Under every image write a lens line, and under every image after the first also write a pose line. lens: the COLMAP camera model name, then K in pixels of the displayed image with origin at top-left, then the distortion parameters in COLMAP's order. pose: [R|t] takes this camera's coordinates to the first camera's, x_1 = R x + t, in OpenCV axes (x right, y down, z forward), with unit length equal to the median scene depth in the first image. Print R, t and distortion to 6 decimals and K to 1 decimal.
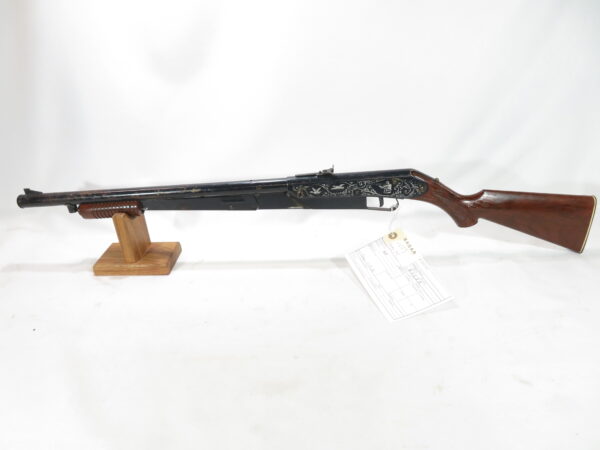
lens RADIAL K [[431.8, 0, 300.0], [0, 431.8, 225.0], [0, 0, 1]] dist [-0.001437, -0.001867]
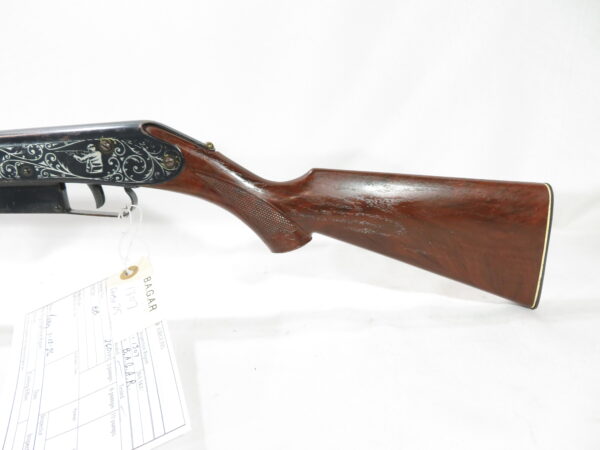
lens RADIAL K [[431.8, 0, 300.0], [0, 431.8, 225.0], [0, 0, 1]] dist [-0.001437, -0.001867]
pose [[0.999077, -0.000379, 0.042954, 0.391116], [0.007912, 0.984478, -0.175328, 0.059102], [-0.042220, 0.175506, 0.983573, 0.554488]]
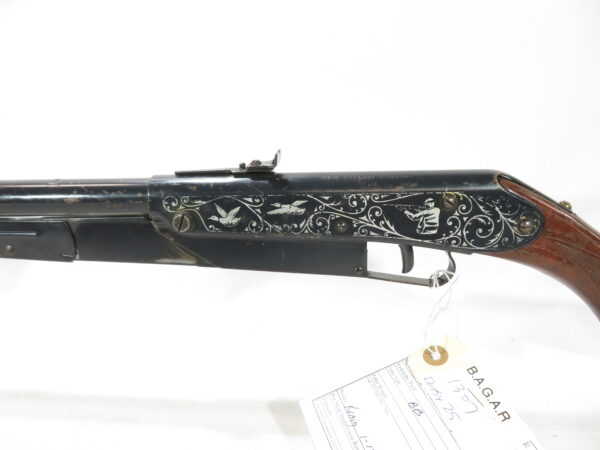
lens RADIAL K [[431.8, 0, 300.0], [0, 431.8, 225.0], [0, 0, 1]] dist [-0.001437, -0.001867]
pose [[0.997994, 0.063008, -0.006087, 0.099816], [-0.063077, 0.981758, -0.179364, -0.011027], [-0.005325, 0.179389, 0.983764, 0.646489]]
